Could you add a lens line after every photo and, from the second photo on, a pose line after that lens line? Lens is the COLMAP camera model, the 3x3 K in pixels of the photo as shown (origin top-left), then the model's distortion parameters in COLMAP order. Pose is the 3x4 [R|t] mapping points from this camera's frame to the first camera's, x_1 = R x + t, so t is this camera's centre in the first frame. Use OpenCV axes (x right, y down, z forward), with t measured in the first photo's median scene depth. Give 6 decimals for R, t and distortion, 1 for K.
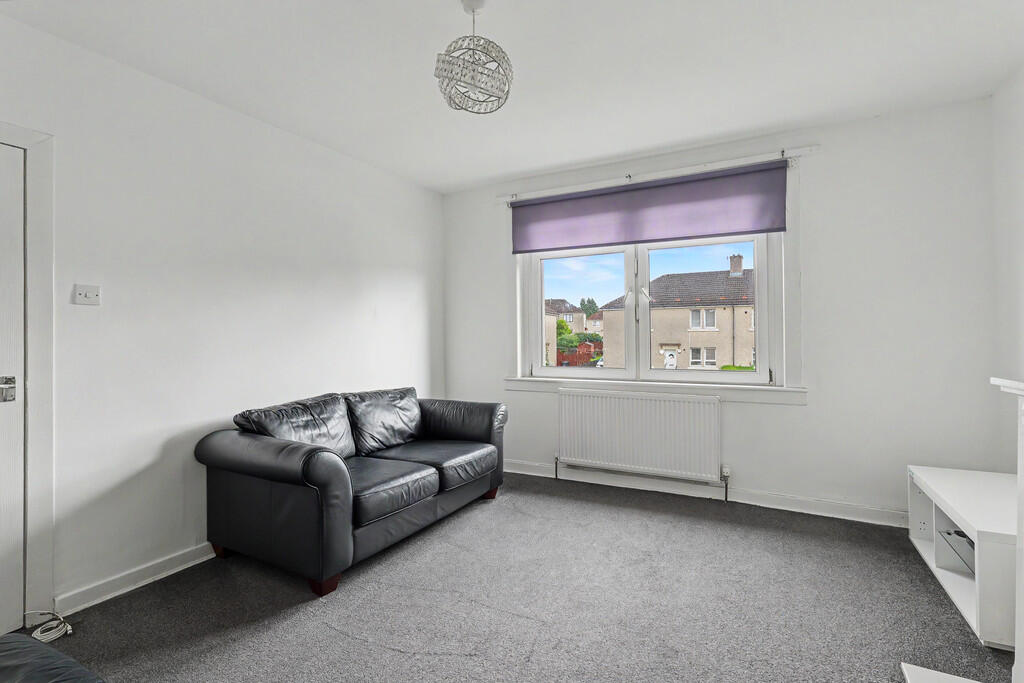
lens RADIAL K [[474.9, 0, 513.9], [0, 474.9, 338.9], [0, 0, 1]] dist [0.001902, 0.000181]
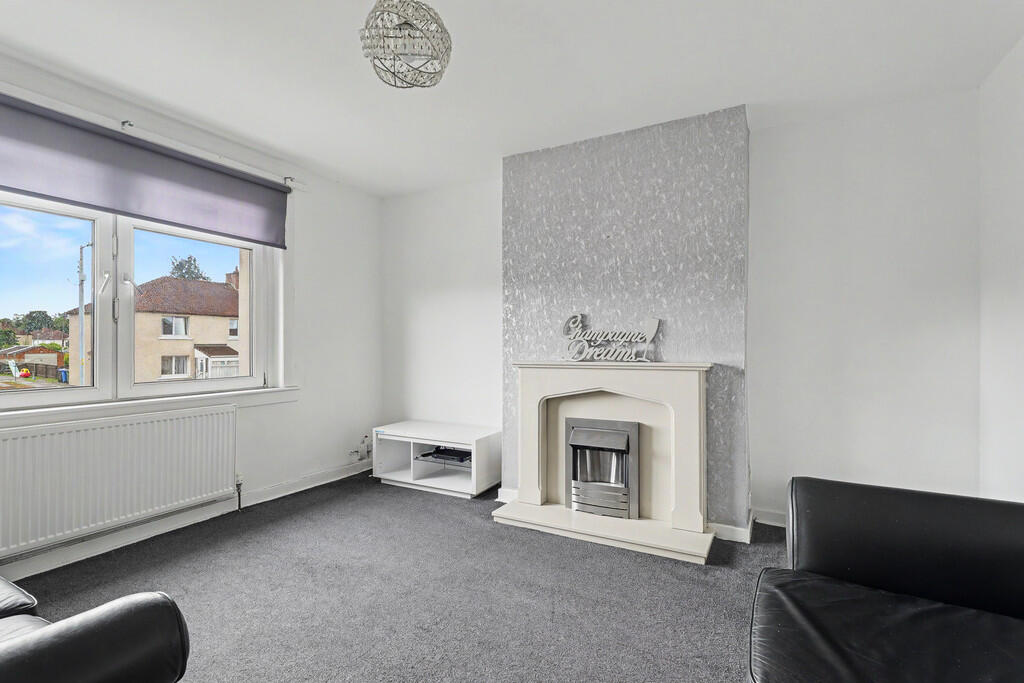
lens RADIAL K [[474.9, 0, 511.8], [0, 474.9, 345.7], [0, 0, 1]] dist [0.001902, 0.000181]
pose [[0.017627, -0.000264, 0.999845, -0.524875], [-0.000777, 1.000000, 0.000278, 0.001973], [-0.999844, -0.000782, 0.017627, 0.420752]]
